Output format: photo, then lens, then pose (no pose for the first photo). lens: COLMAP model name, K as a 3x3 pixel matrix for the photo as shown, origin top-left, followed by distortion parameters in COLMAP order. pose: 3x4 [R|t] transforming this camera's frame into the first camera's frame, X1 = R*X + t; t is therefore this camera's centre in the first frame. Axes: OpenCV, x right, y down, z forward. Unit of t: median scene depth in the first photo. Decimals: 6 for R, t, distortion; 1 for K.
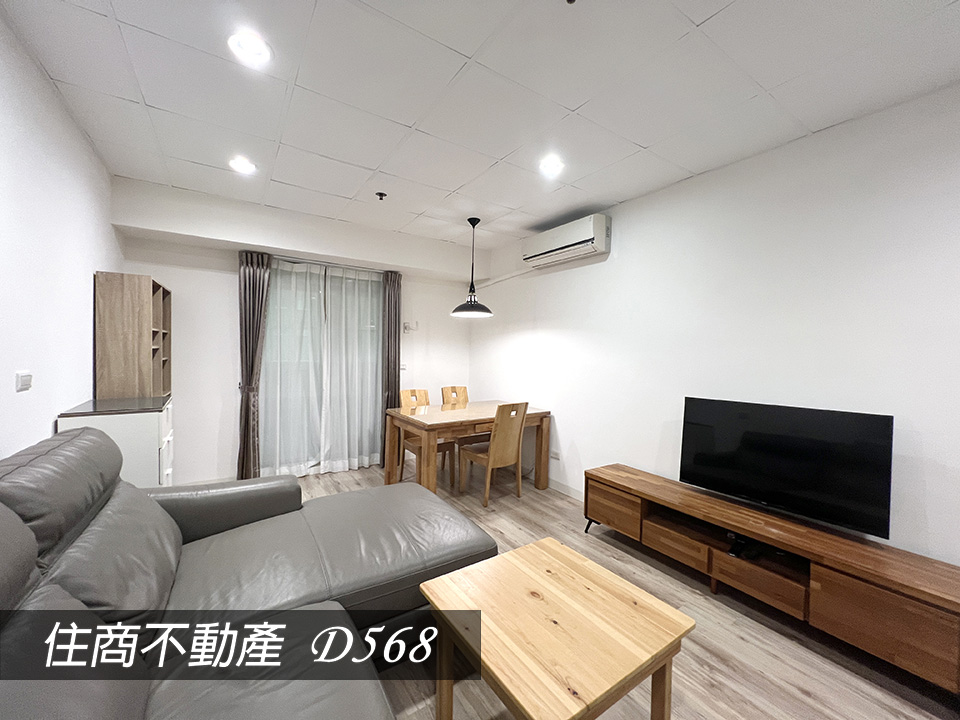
lens RADIAL K [[388.5, 0, 480.0], [0, 388.5, 360.0], [0, 0, 1]] dist [-0.002143, -0.000184]
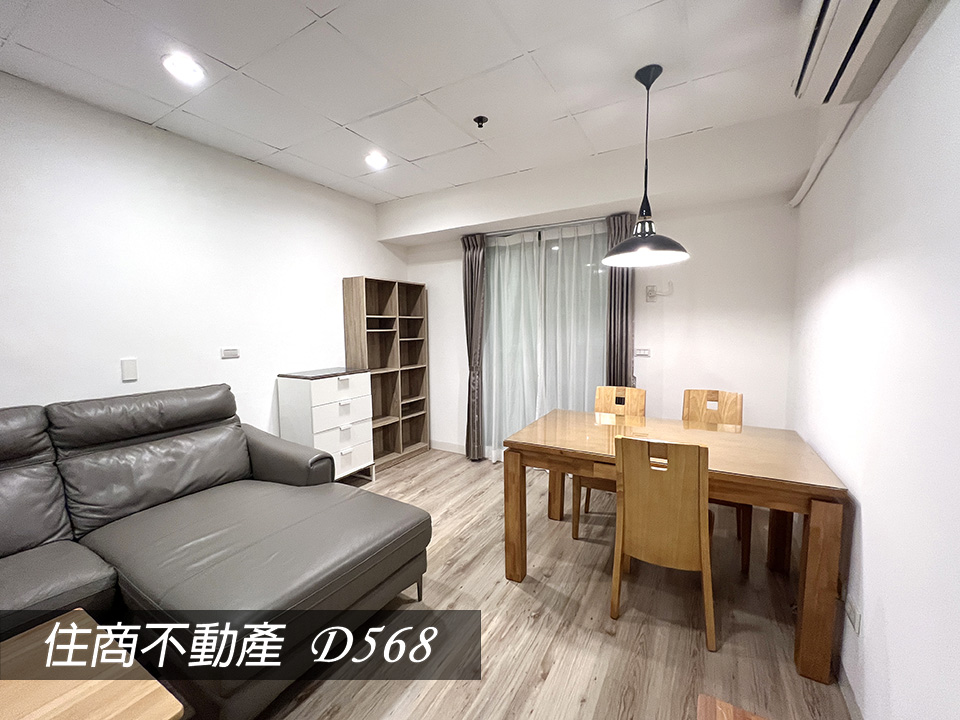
lens RADIAL K [[392.5, 0, 480.0], [0, 392.5, 360.0], [0, 0, 1]] dist [-0.000536, 0.000000]
pose [[0.420383, 0.055443, -0.905651, 0.387387], [-0.004155, 0.998239, 0.059183, -0.010113], [0.907337, -0.021116, 0.419872, 0.578344]]
